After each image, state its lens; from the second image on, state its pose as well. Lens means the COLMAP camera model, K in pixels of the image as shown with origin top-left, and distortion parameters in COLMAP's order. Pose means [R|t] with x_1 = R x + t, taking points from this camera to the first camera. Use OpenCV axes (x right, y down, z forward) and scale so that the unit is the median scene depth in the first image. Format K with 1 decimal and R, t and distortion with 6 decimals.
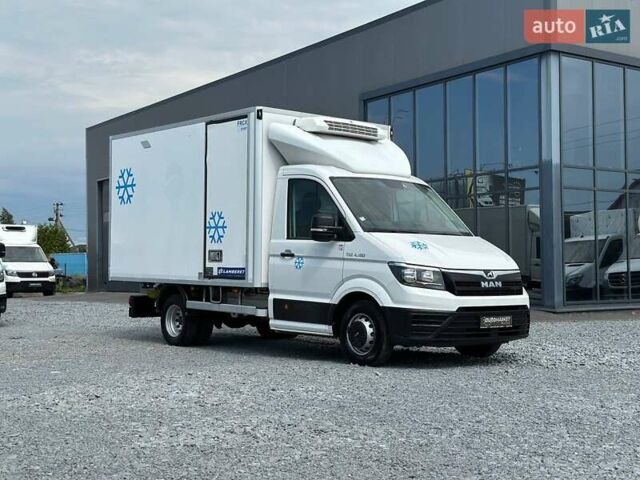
lens RADIAL K [[888.5, 0, 313.7], [0, 888.5, 241.4], [0, 0, 1]] dist [0.132264, 0.000000]
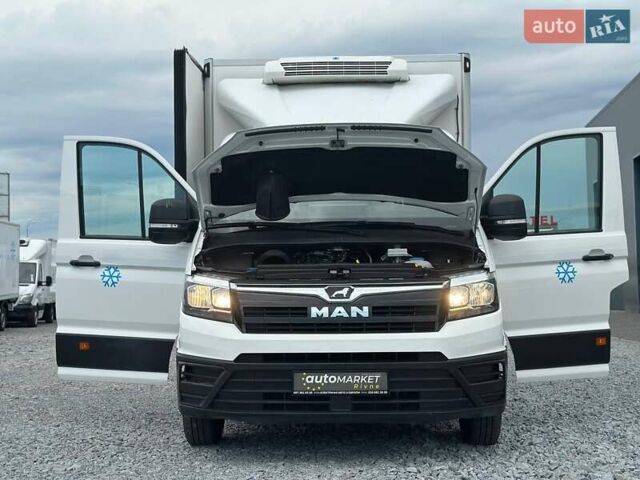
lens RADIAL K [[888.5, 0, 315.4], [0, 888.5, 246.4], [0, 0, 1]] dist [0.132264, 0.000000]
pose [[0.748660, -0.041602, -0.661648, 0.469568], [0.035248, 0.999115, -0.022938, 0.017937], [0.662017, -0.006149, 0.749464, 0.513671]]
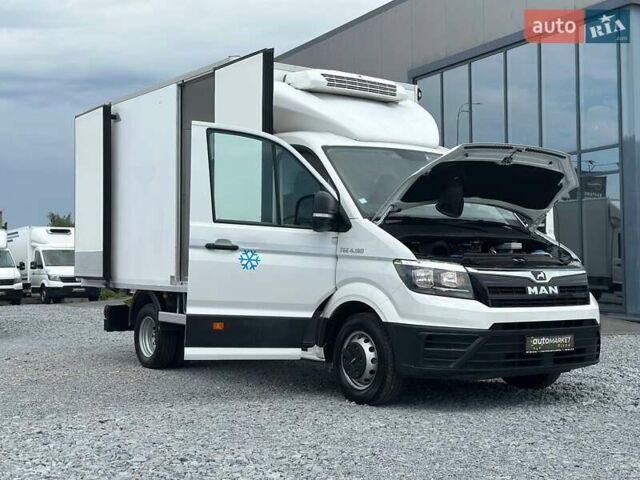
lens RADIAL K [[888.5, 0, 320.4], [0, 888.5, 247.7], [0, 0, 1]] dist [0.132264, 0.000000]
pose [[0.996819, -0.008639, -0.079226, 0.069663], [0.008939, 0.999954, 0.003428, 0.009144], [0.079193, -0.004125, 0.996851, 0.244271]]
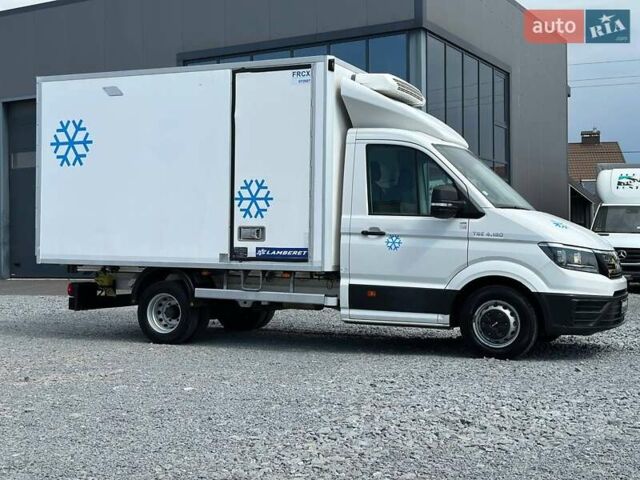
lens RADIAL K [[888.5, 0, 317.6], [0, 888.5, 234.6], [0, 0, 1]] dist [0.132264, 0.000000]
pose [[0.904801, 0.005426, 0.425801, -0.425461], [-0.013622, 0.999776, 0.016206, 0.003274], [-0.425618, -0.020463, 0.904672, 0.239972]]
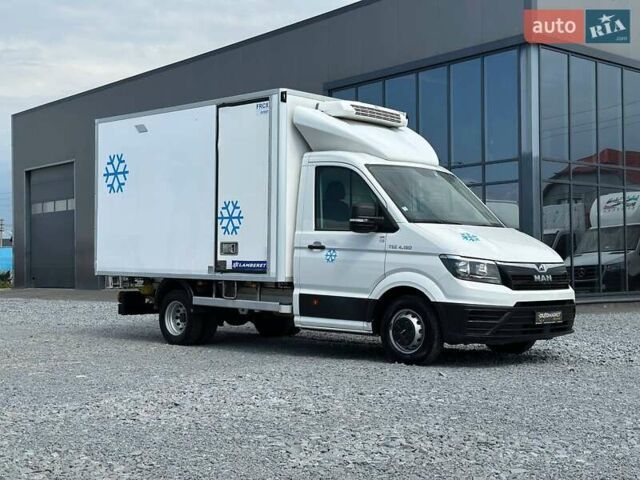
lens RADIAL K [[888.5, 0, 319.9], [0, 888.5, 241.2], [0, 0, 1]] dist [0.132264, 0.000000]
pose [[0.993897, 0.001868, 0.110297, -0.124524], [-0.002482, 0.999982, 0.005430, 0.003619], [-0.110285, -0.005670, 0.993884, 0.065376]]
